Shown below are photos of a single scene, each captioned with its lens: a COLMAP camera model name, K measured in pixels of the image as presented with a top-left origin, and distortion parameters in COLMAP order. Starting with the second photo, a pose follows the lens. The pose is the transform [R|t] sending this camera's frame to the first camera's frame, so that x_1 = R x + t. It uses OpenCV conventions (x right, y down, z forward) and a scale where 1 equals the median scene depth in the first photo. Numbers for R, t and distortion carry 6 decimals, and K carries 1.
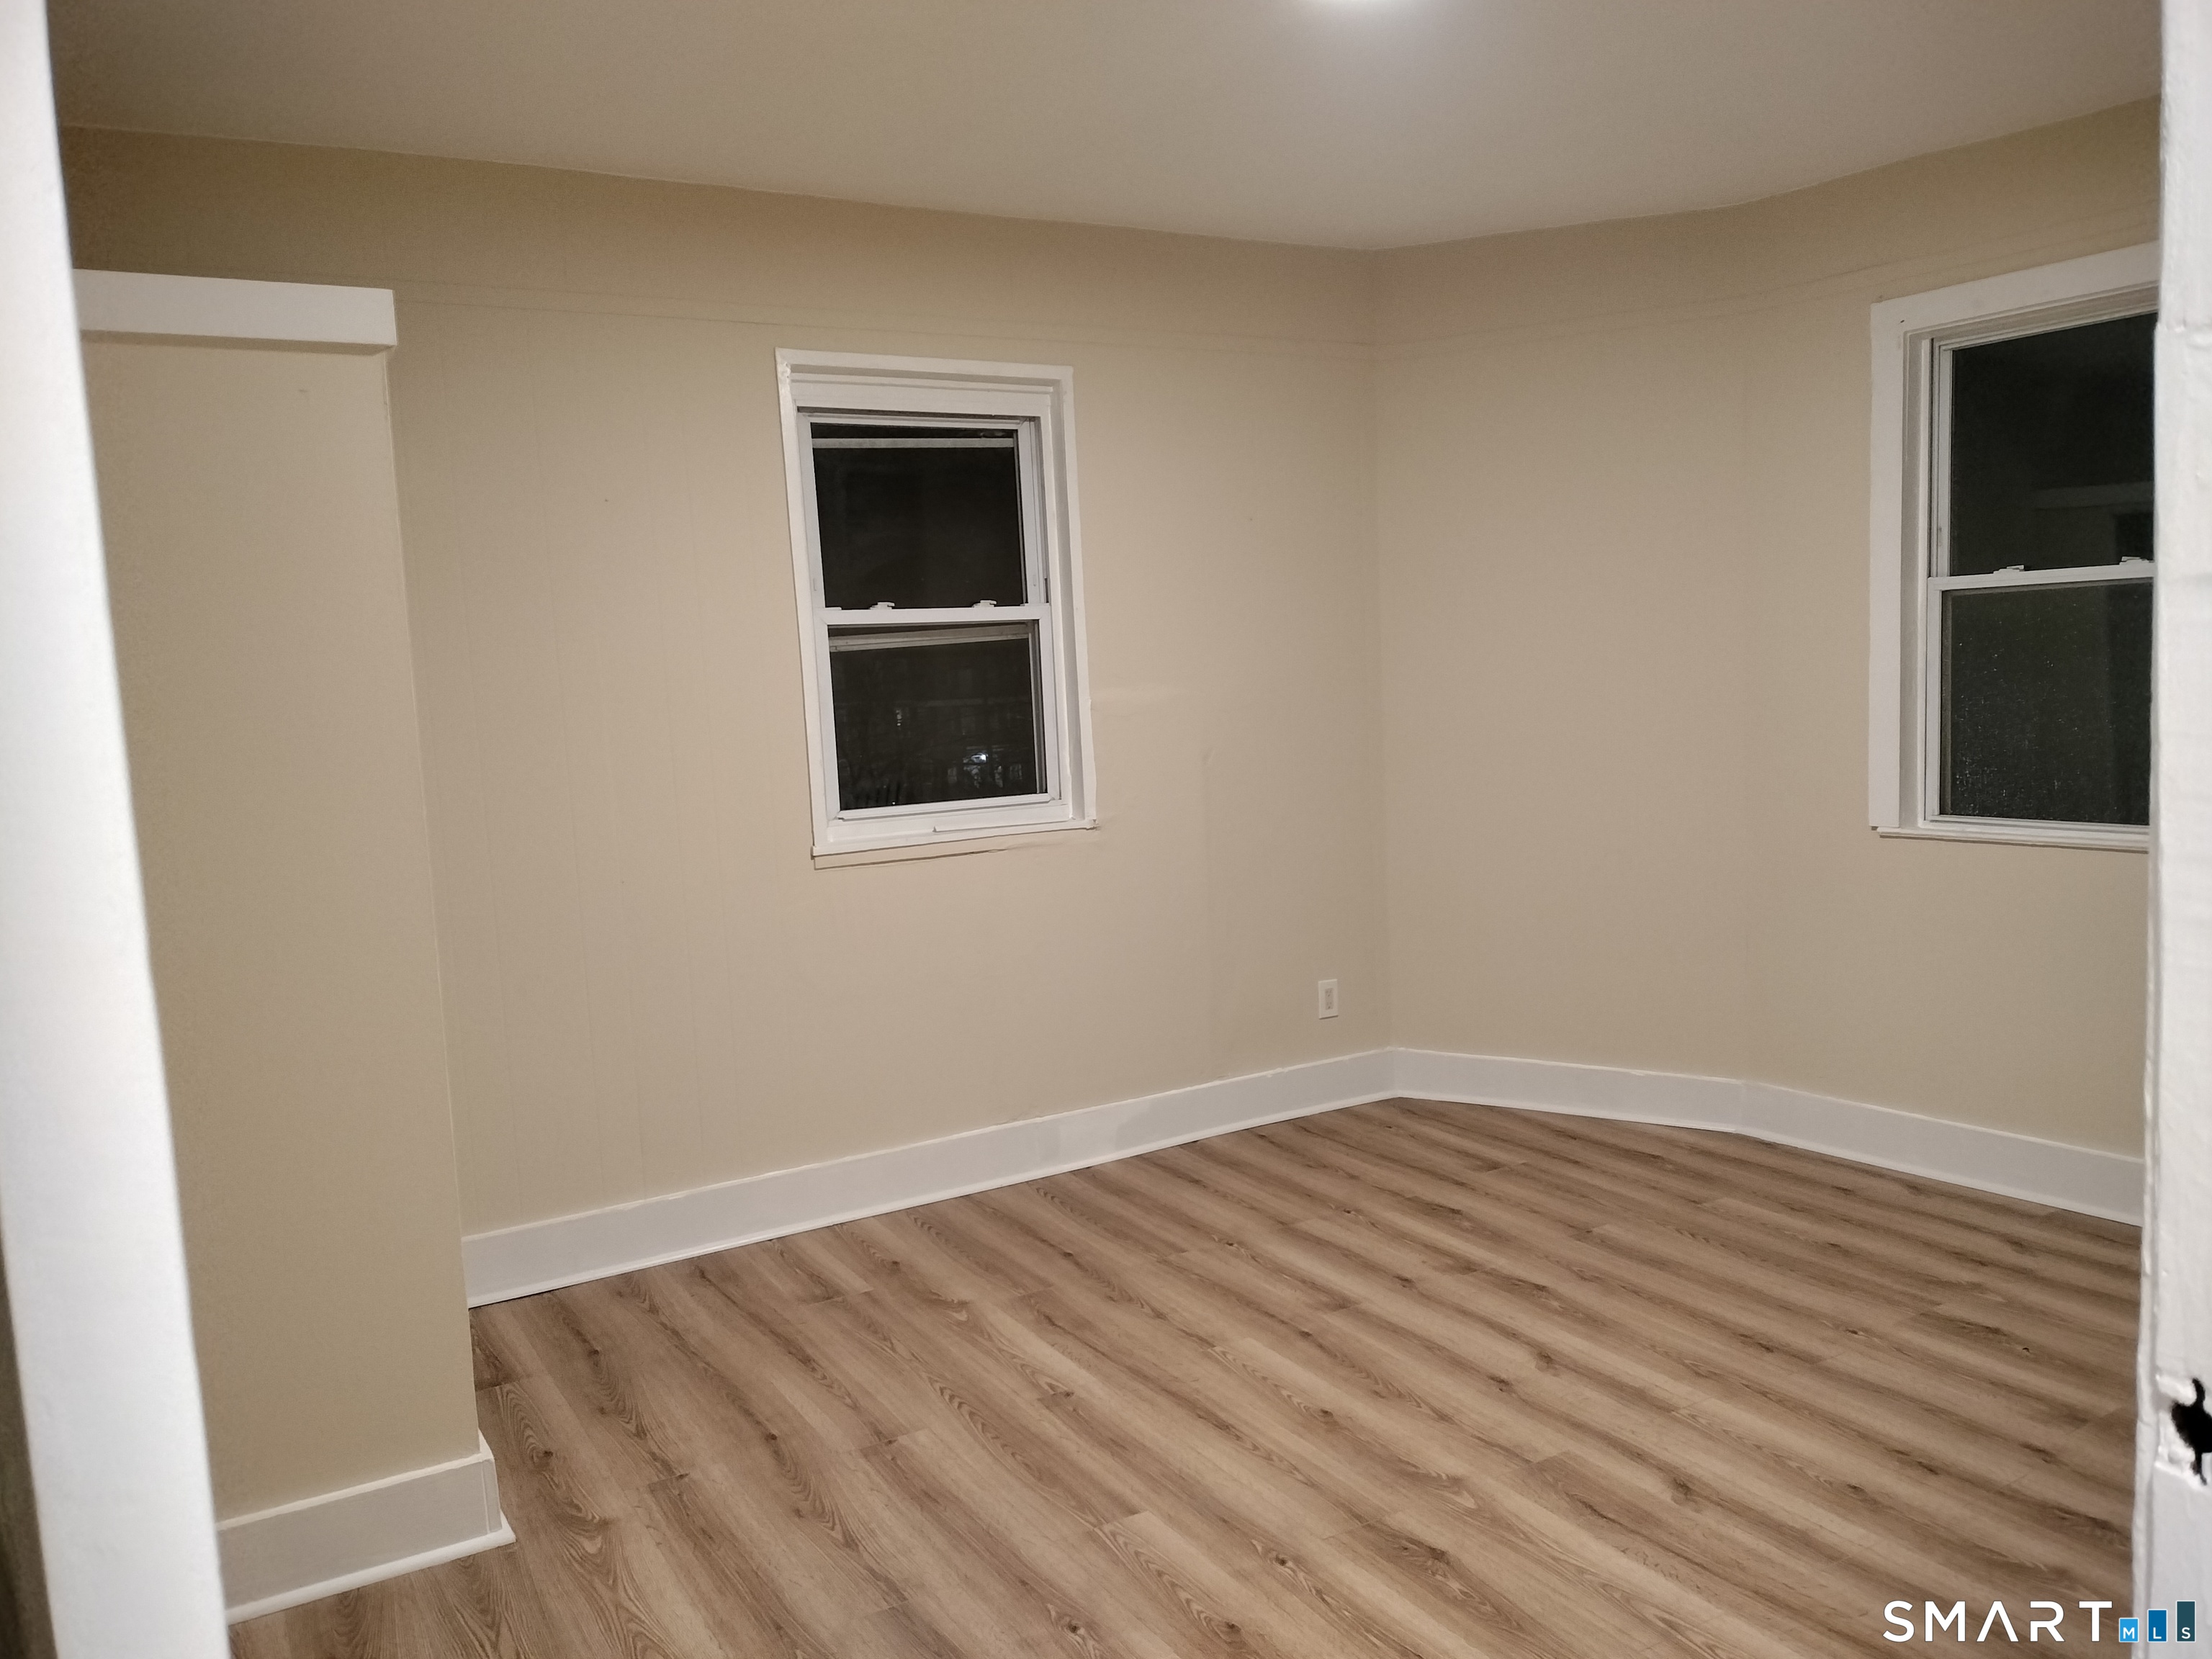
lens RADIAL K [[1656.2, 0, 1107.4], [0, 1656.2, 833.4], [0, 0, 1]] dist [0.030436, -0.029690]
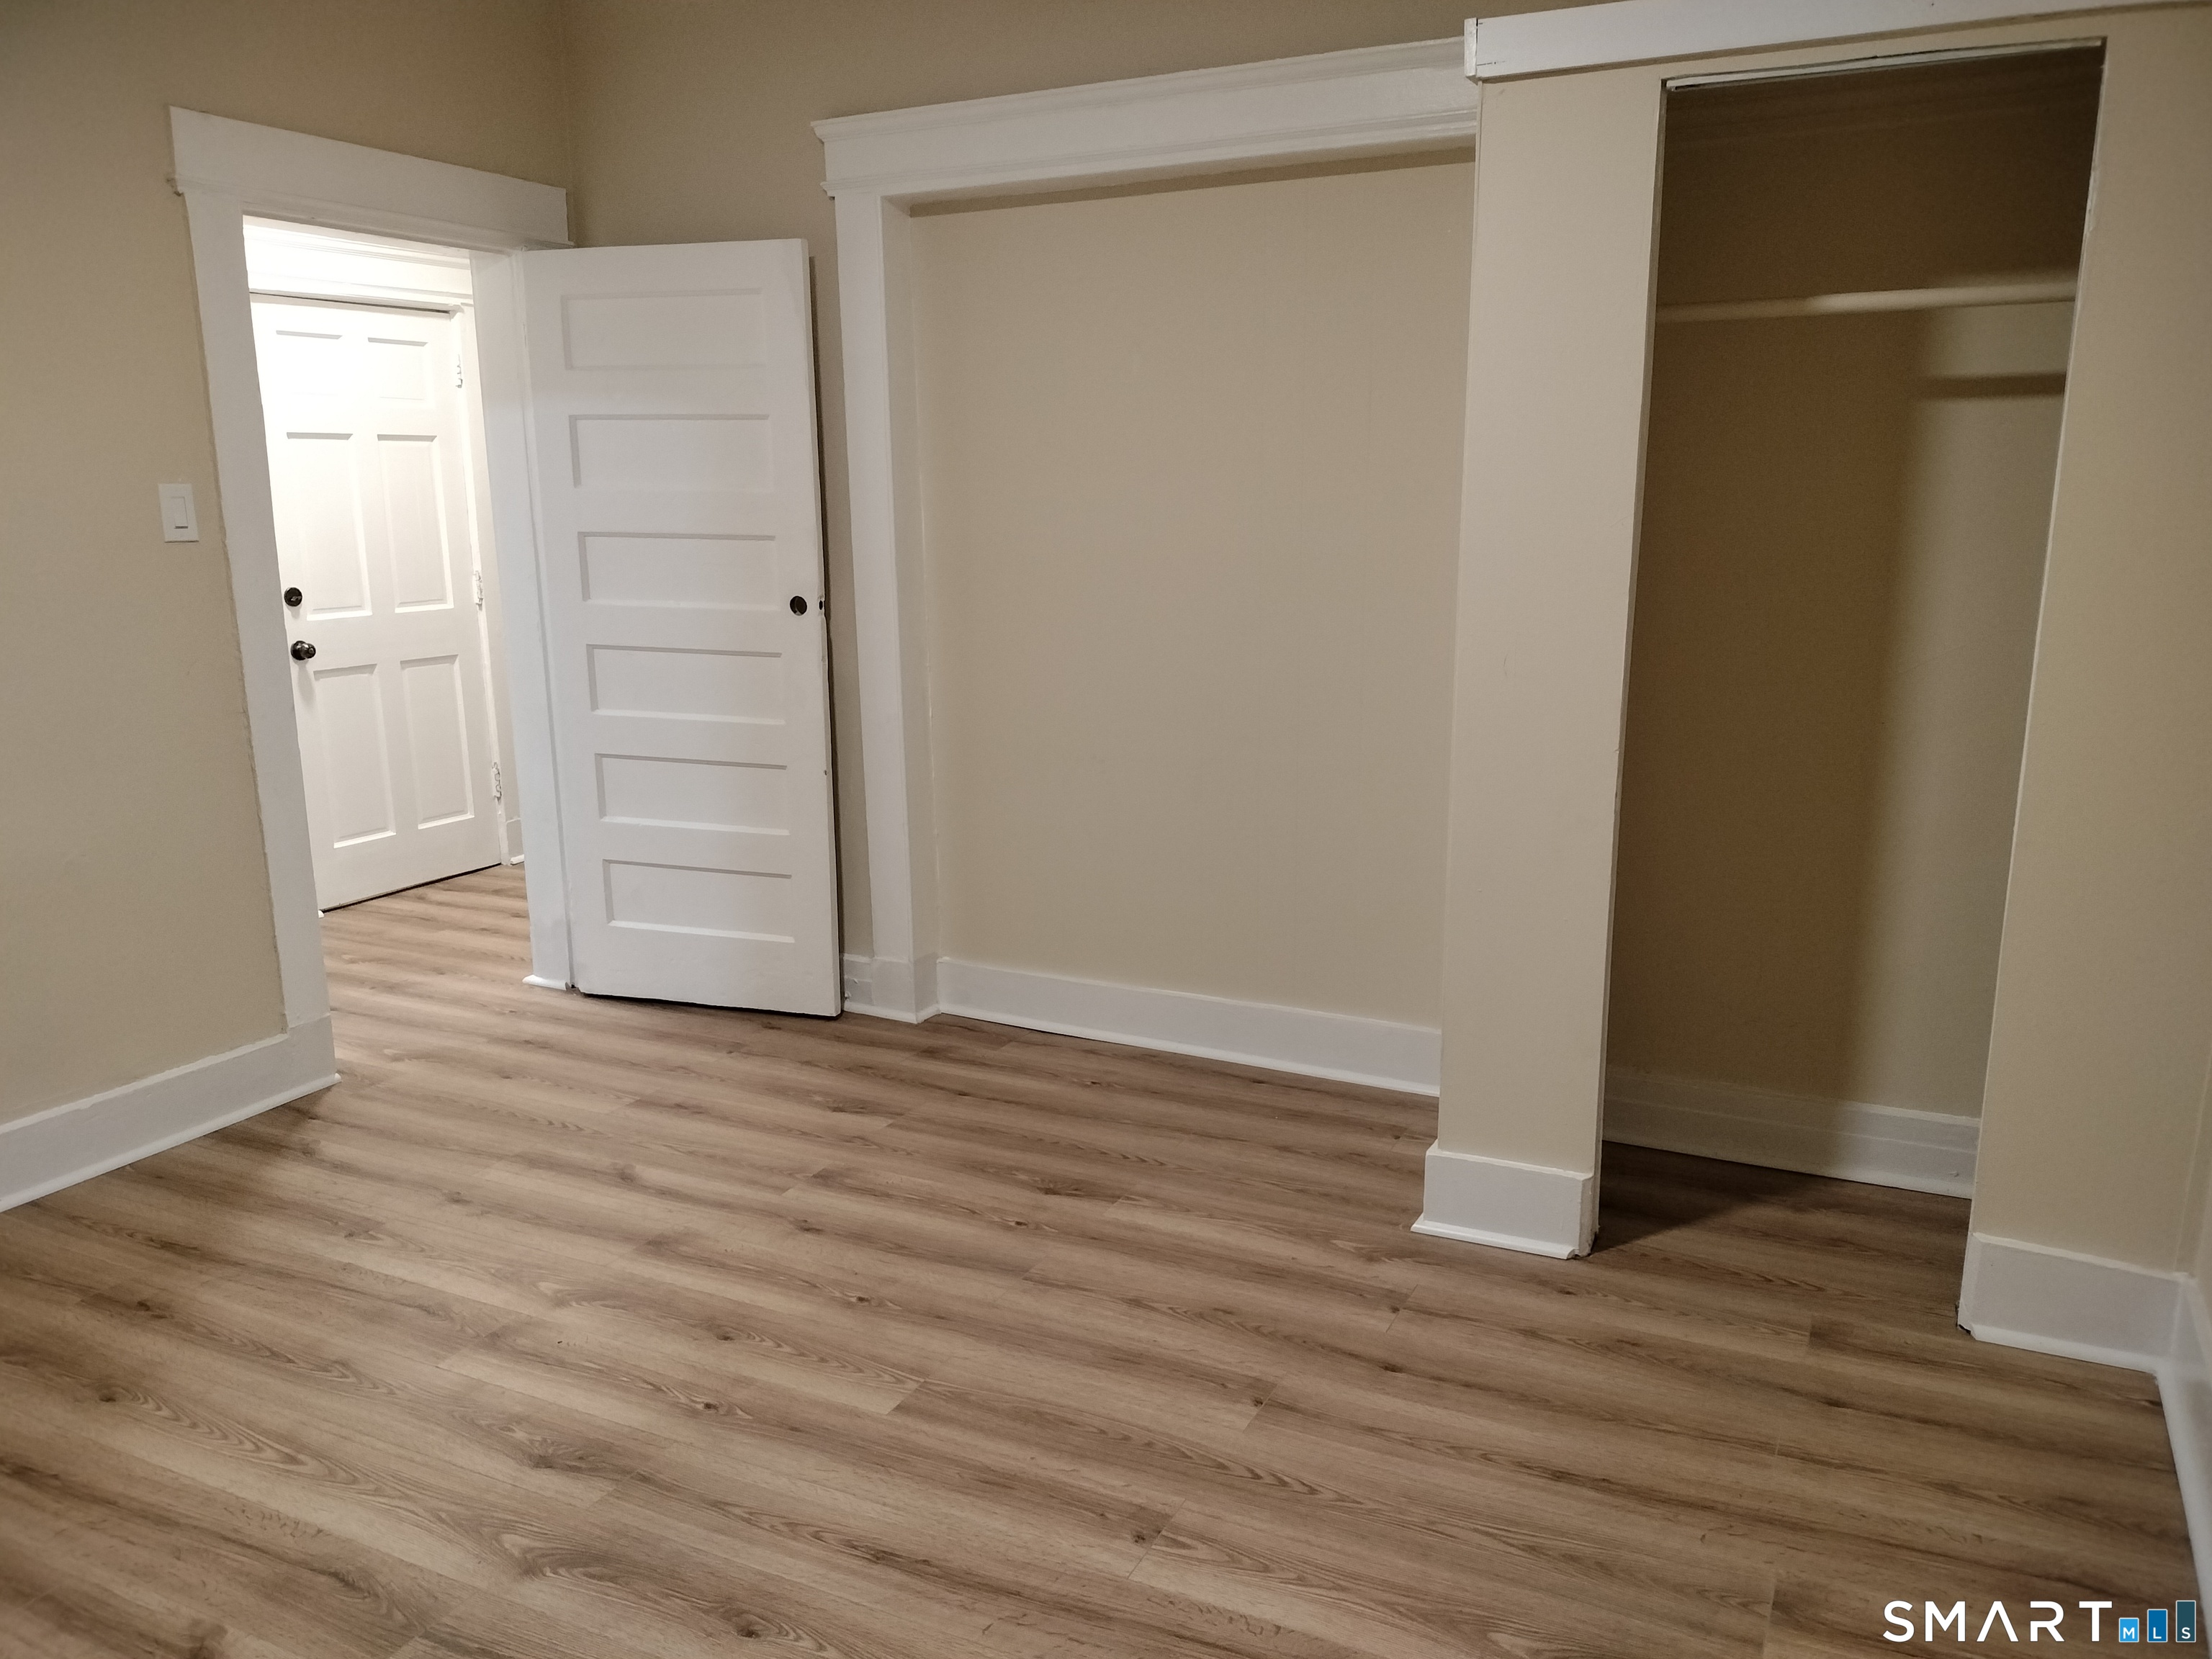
lens RADIAL K [[1656.2, 0, 1106.8], [0, 1656.2, 823.4], [0, 0, 1]] dist [0.030436, -0.029690]
pose [[-0.833847, 0.170925, -0.524865, 0.331520], [-0.001046, 0.950360, 0.311151, -0.163093], [0.551994, 0.260001, -0.792276, 1.660411]]
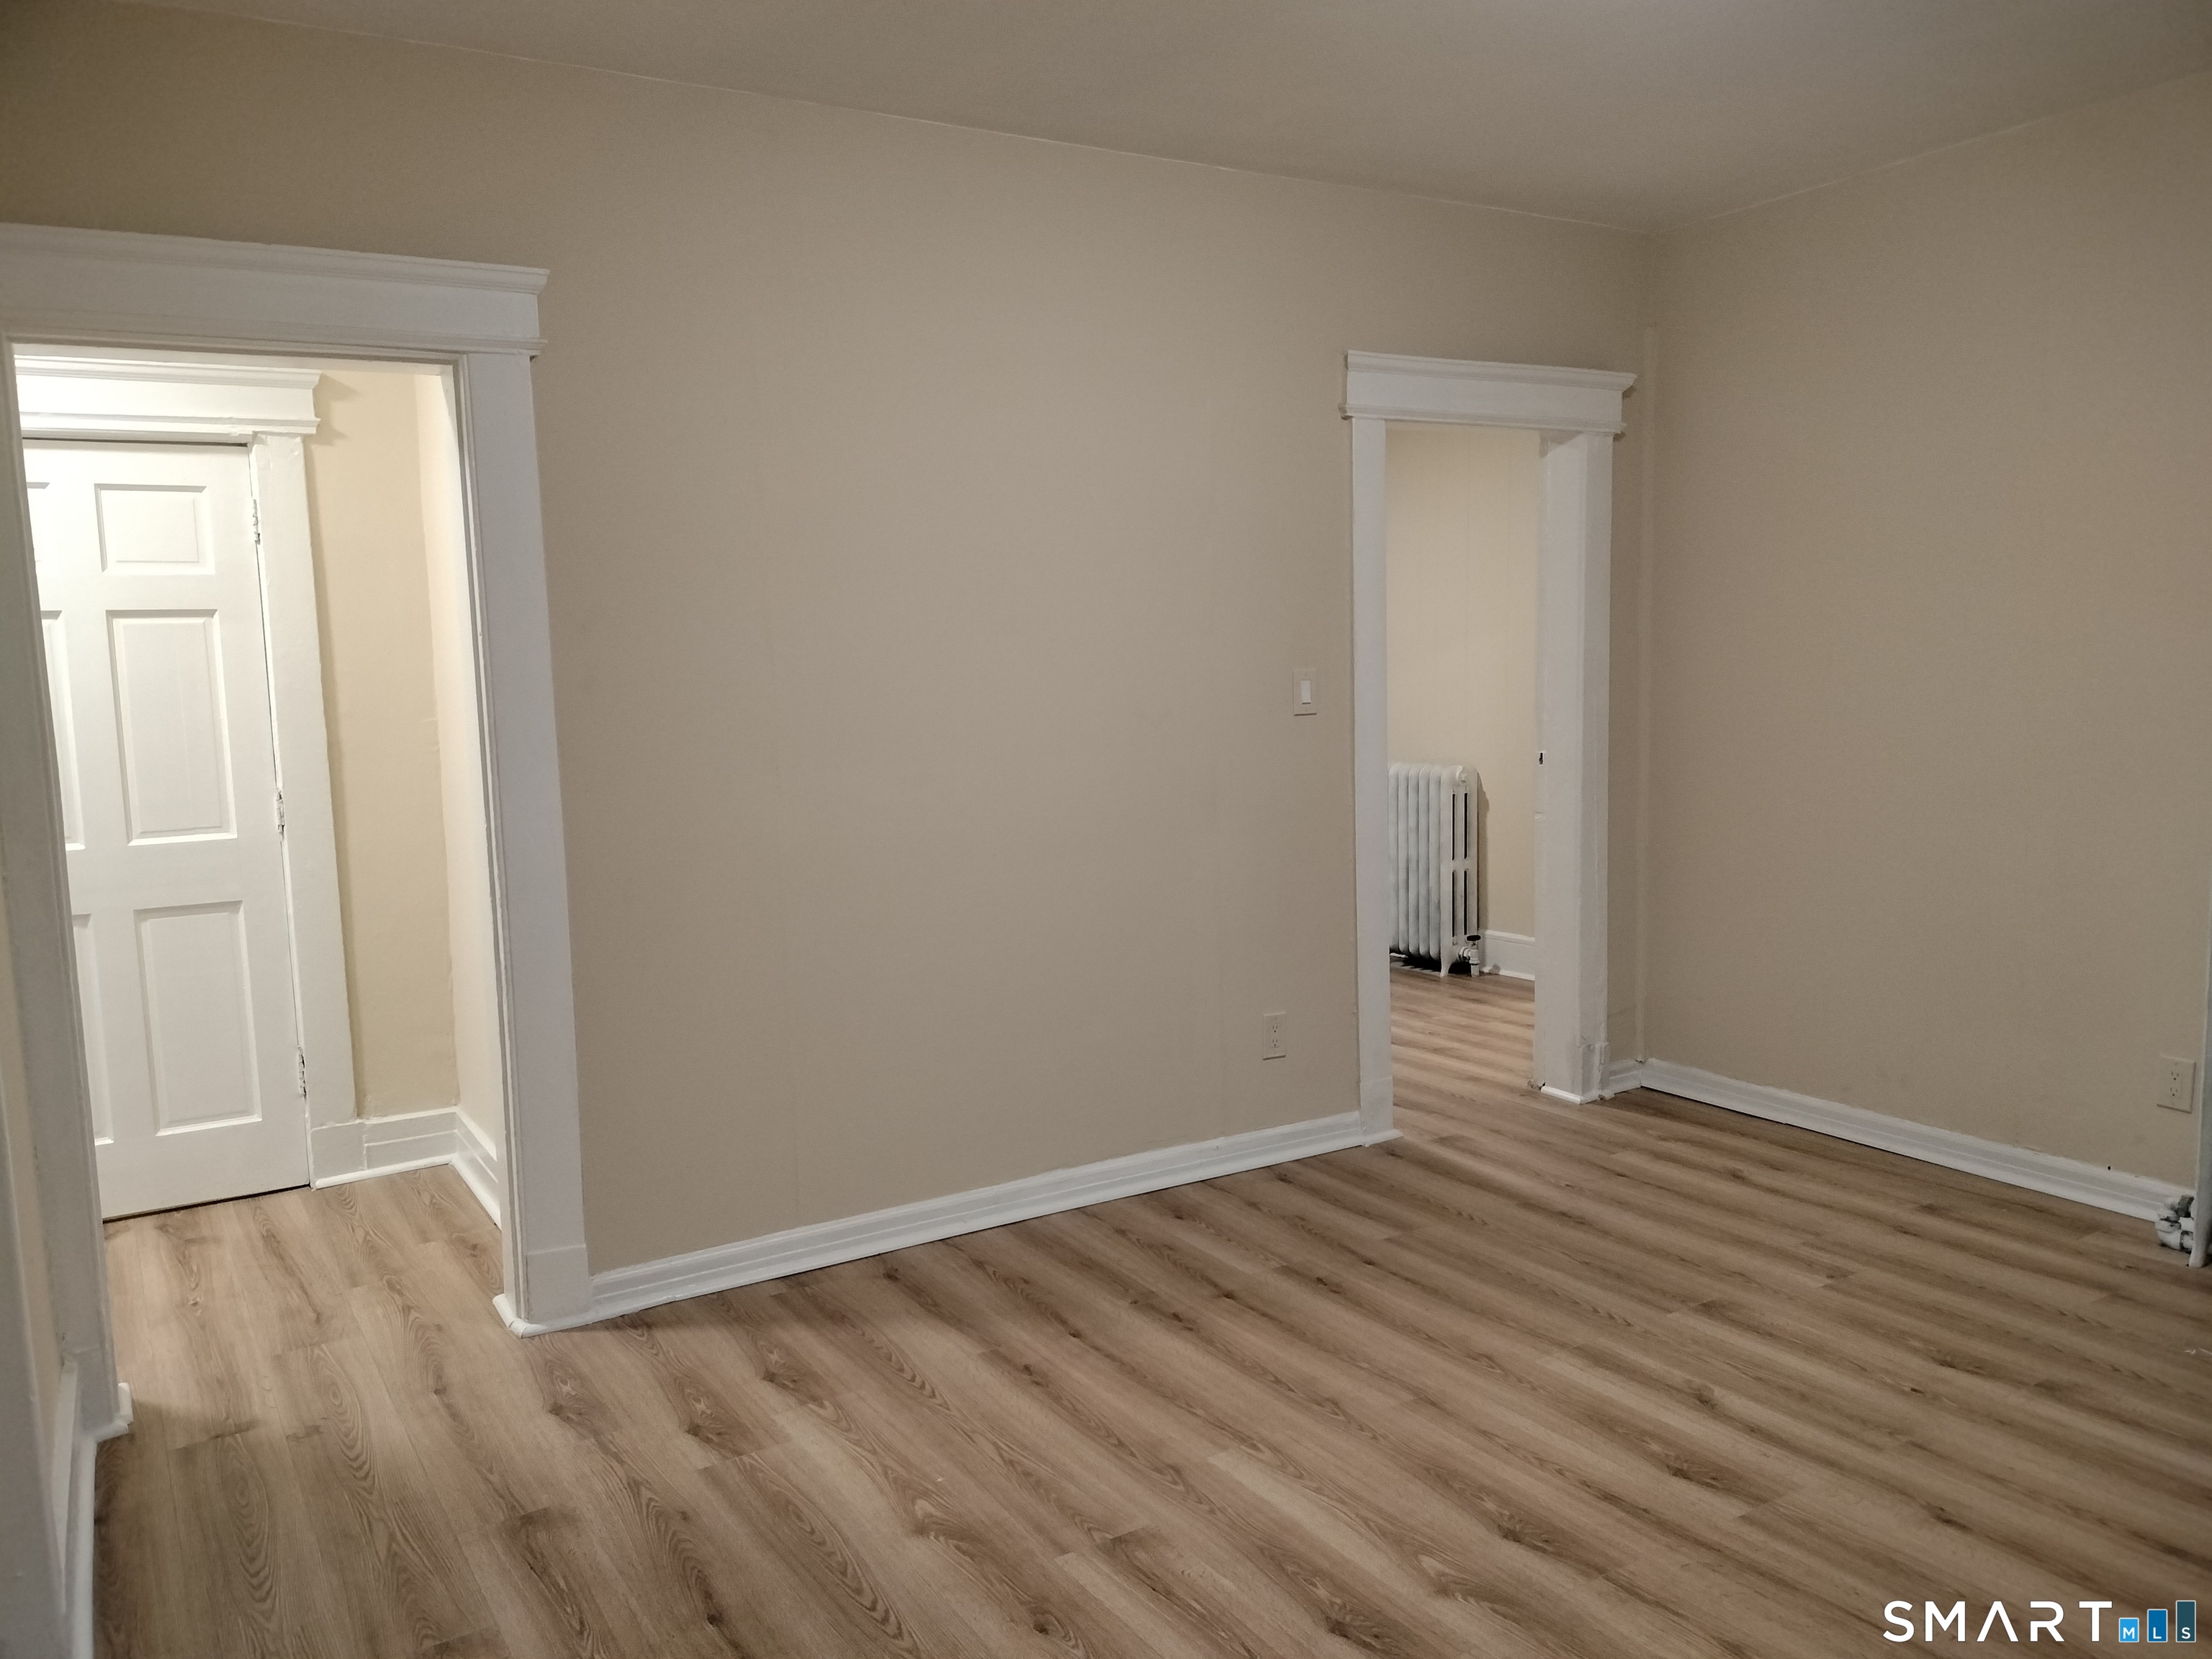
lens RADIAL K [[1656.2, 0, 1101.1], [0, 1656.2, 830.7], [0, 0, 1]] dist [0.030436, -0.029690]
pose [[-0.996823, 0.078420, -0.013935, 0.280532], [0.073686, 0.974397, 0.212417, -0.158225], [0.030236, 0.210715, -0.977080, 1.633677]]
